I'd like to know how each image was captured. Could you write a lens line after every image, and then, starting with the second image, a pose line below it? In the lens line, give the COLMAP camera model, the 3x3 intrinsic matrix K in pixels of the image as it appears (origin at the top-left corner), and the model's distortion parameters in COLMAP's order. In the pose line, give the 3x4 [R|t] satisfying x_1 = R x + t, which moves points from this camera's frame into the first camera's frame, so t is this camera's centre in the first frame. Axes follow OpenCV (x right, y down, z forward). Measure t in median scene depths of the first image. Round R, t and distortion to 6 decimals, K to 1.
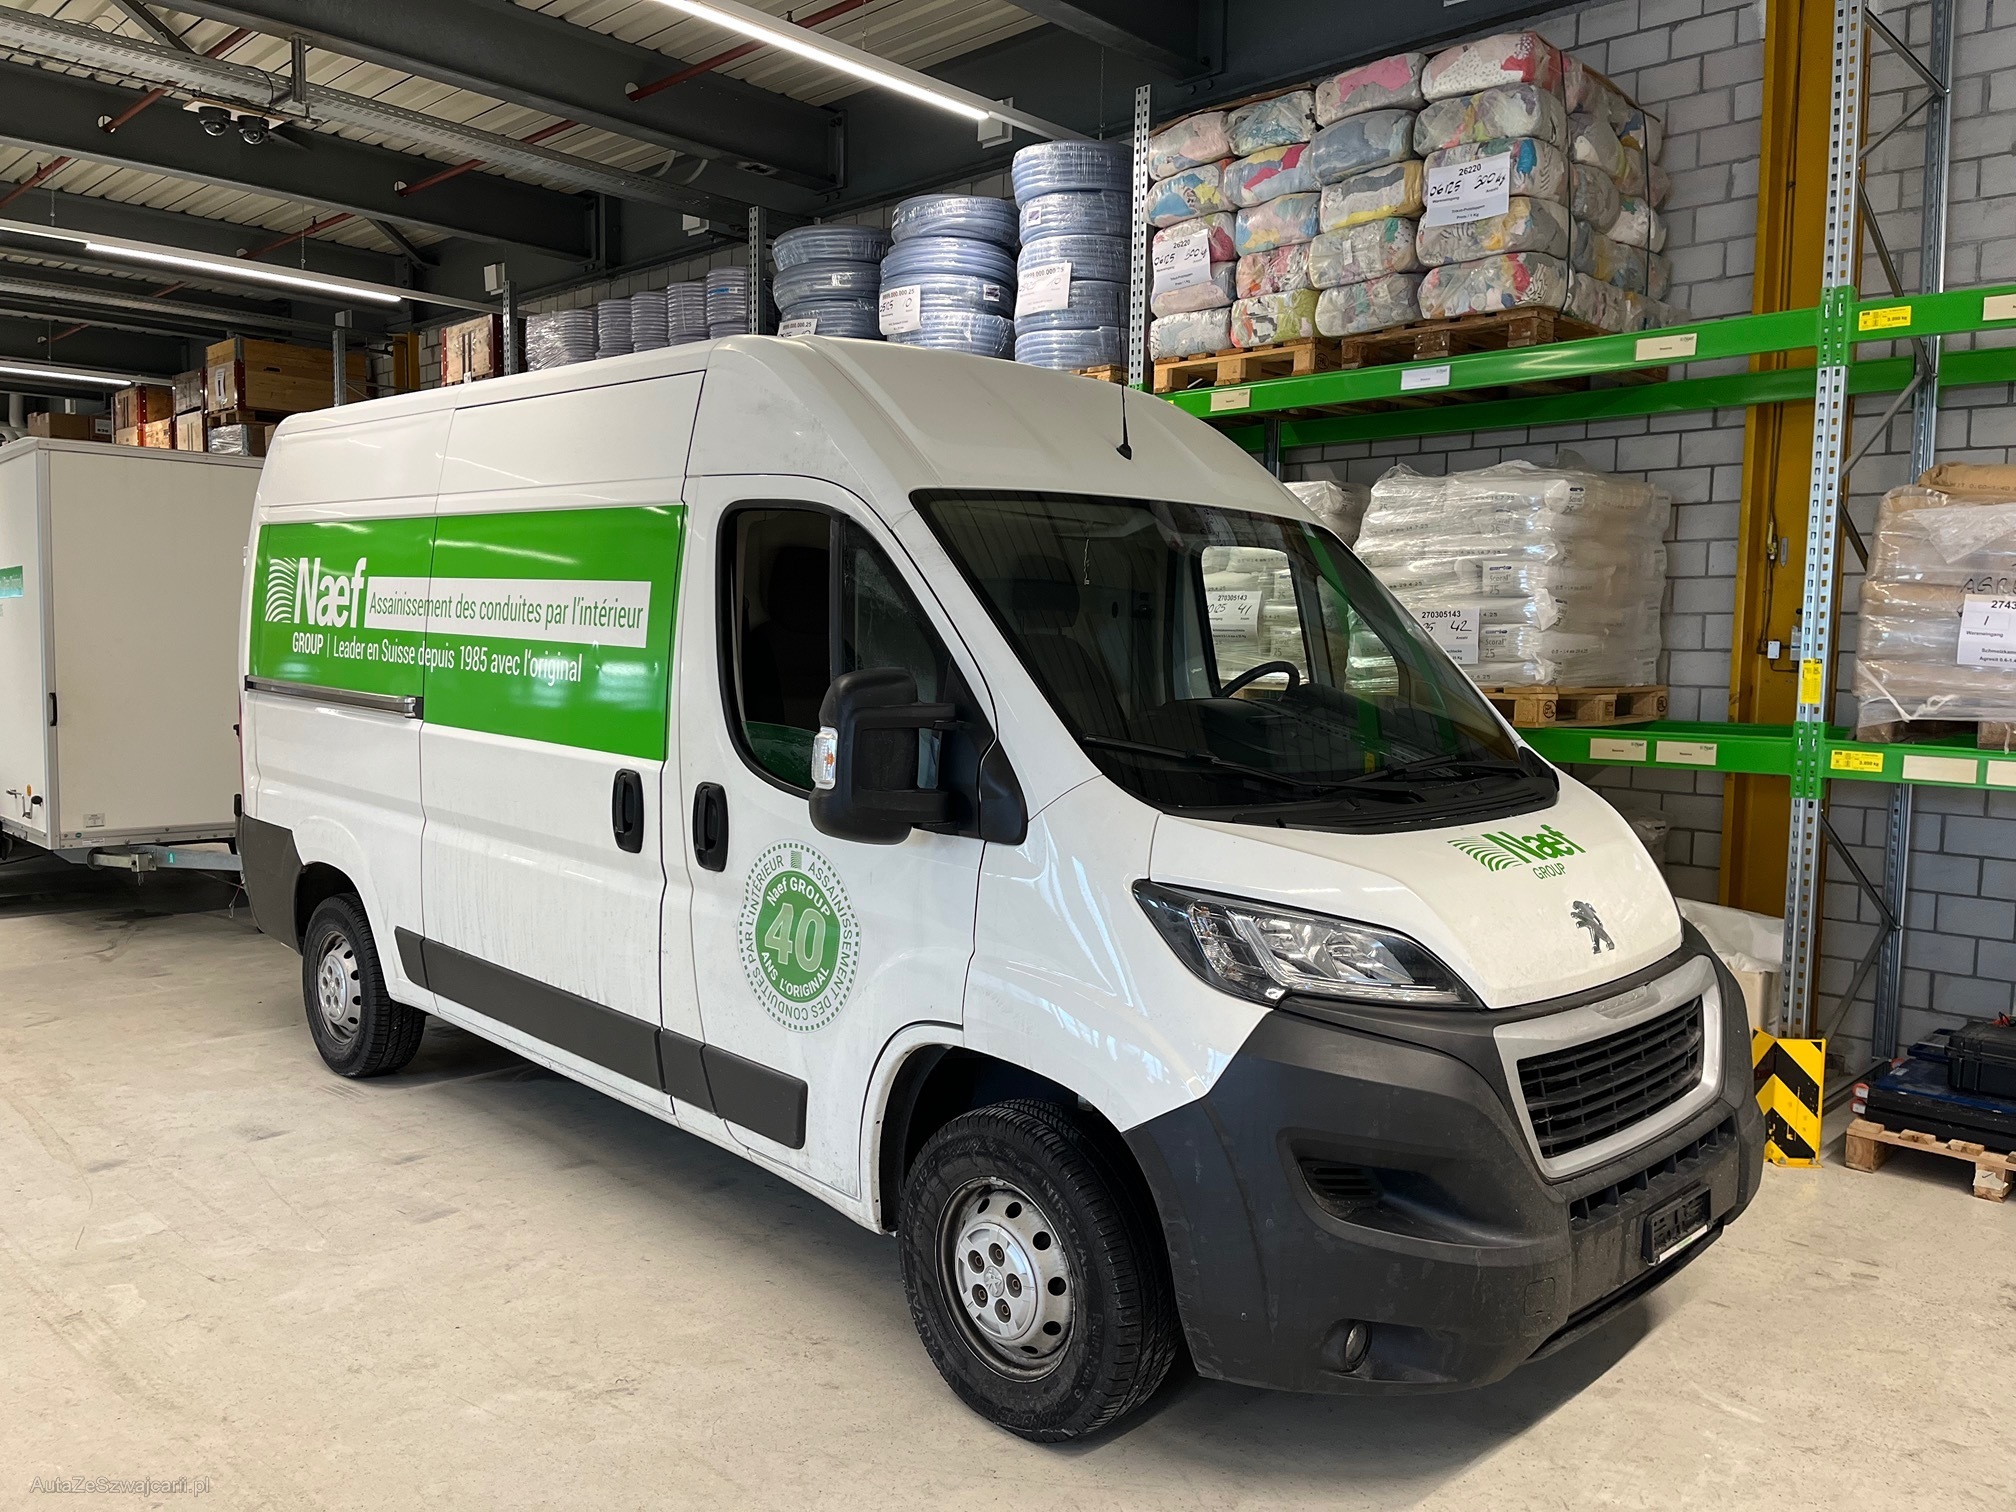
lens RADIAL K [[1532.9, 0, 1010.1], [0, 1532.9, 750.2], [0, 0, 1]] dist [0.072710, -0.102917]
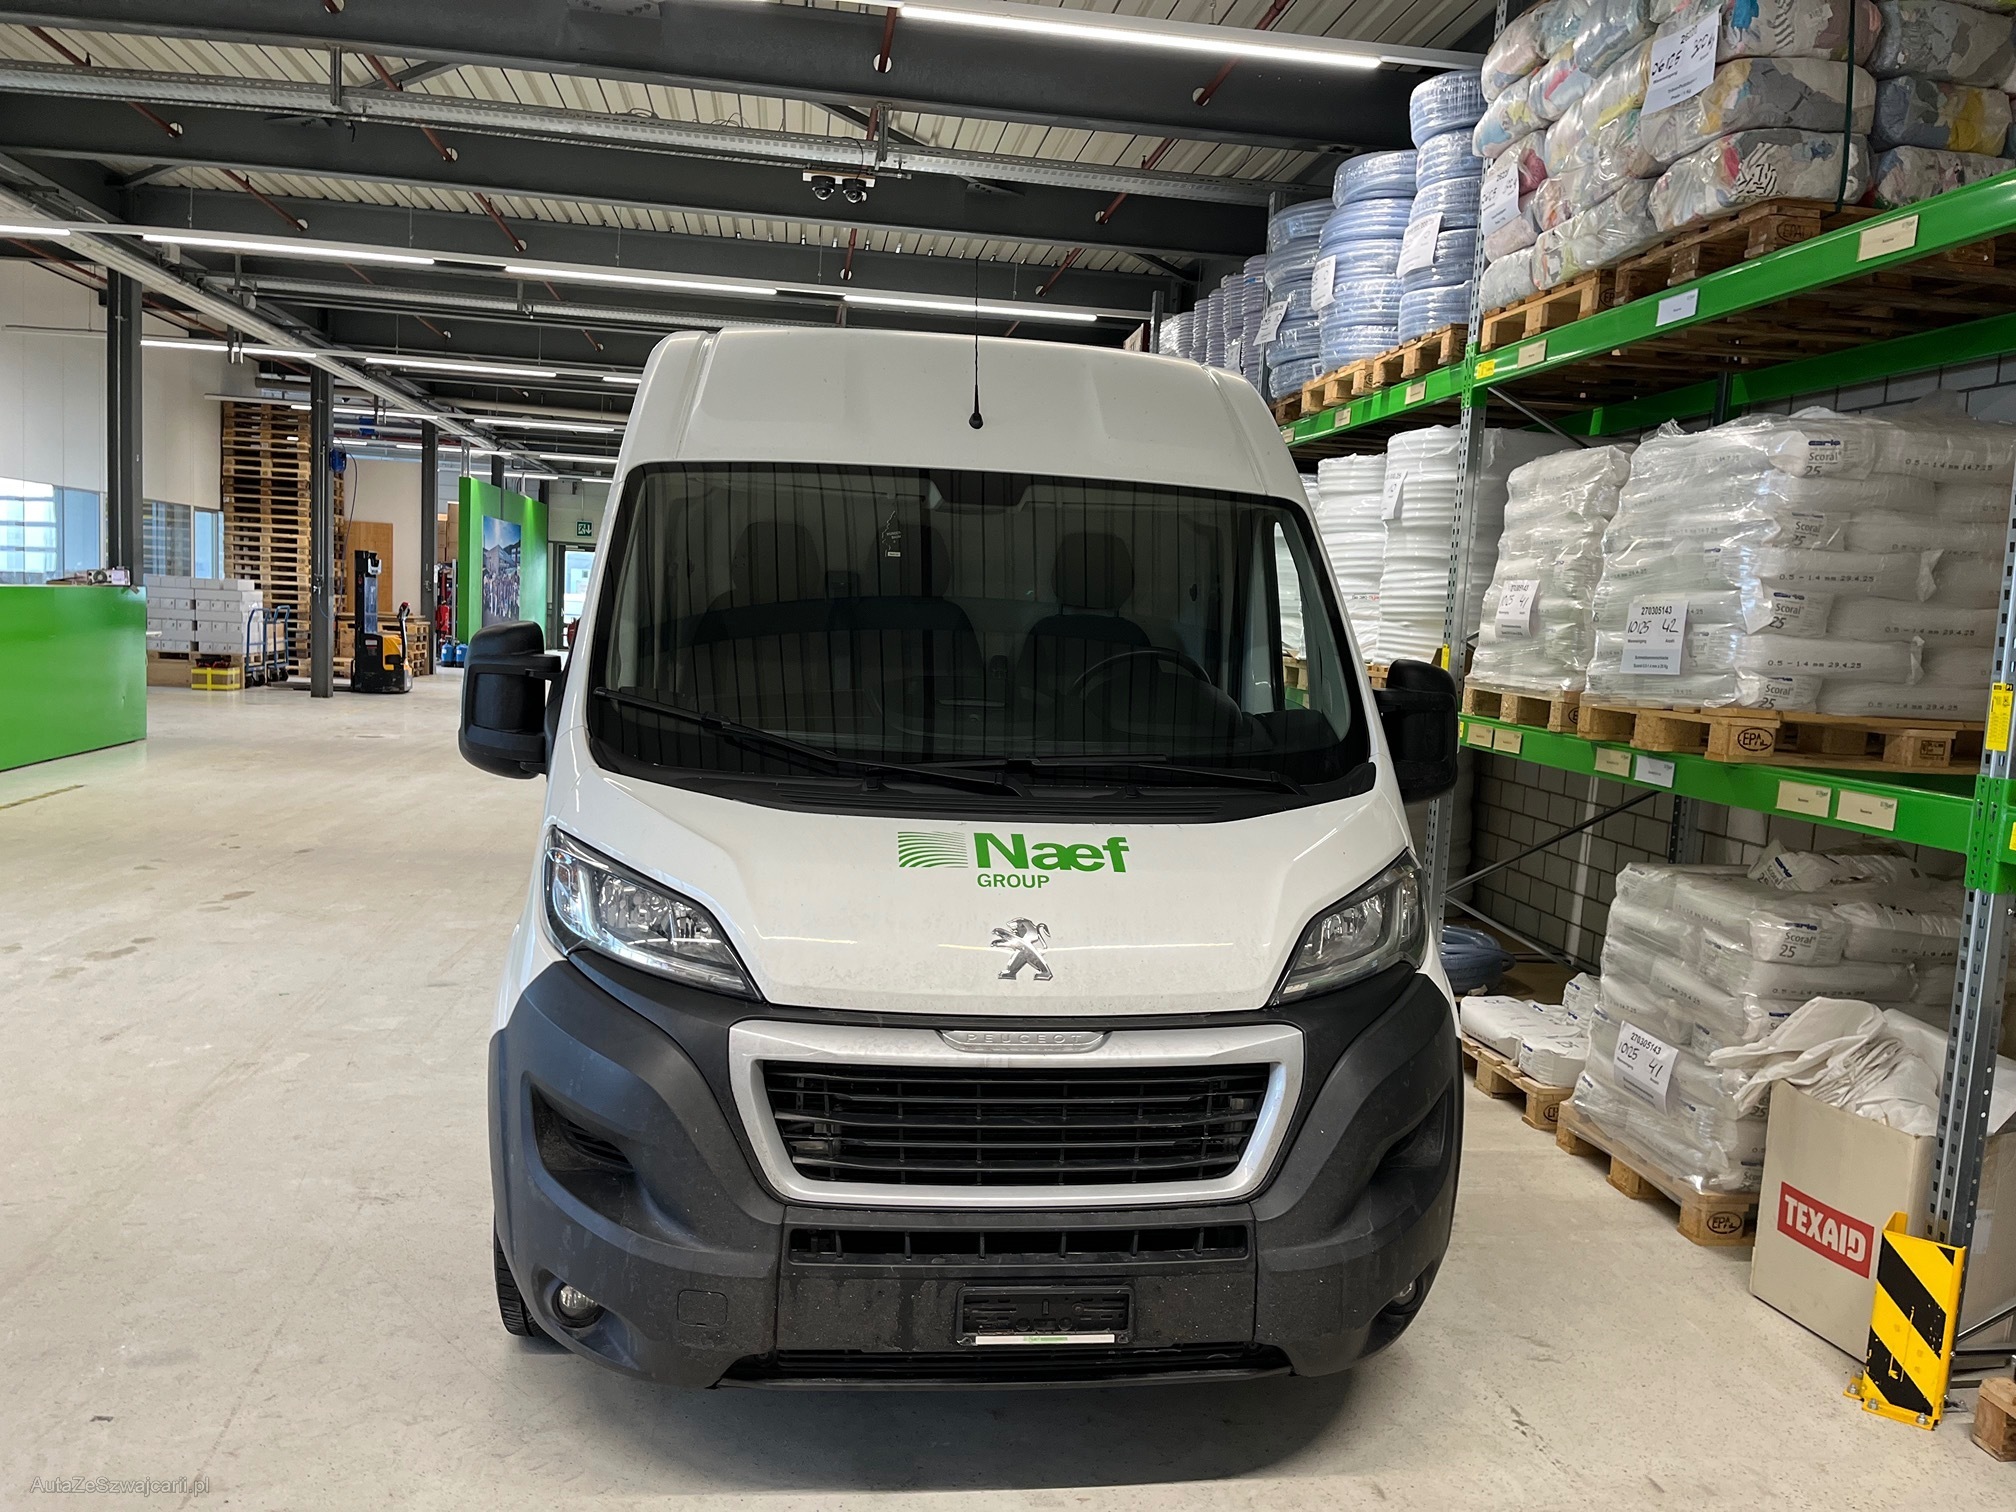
lens RADIAL K [[1532.9, 0, 1020.8], [0, 1532.9, 764.8], [0, 0, 1]] dist [0.072710, -0.102917]
pose [[0.793145, 0.086842, -0.602810, 0.553394], [-0.083688, 0.995933, 0.033364, -0.010274], [0.603256, 0.023985, 0.797187, 0.199313]]
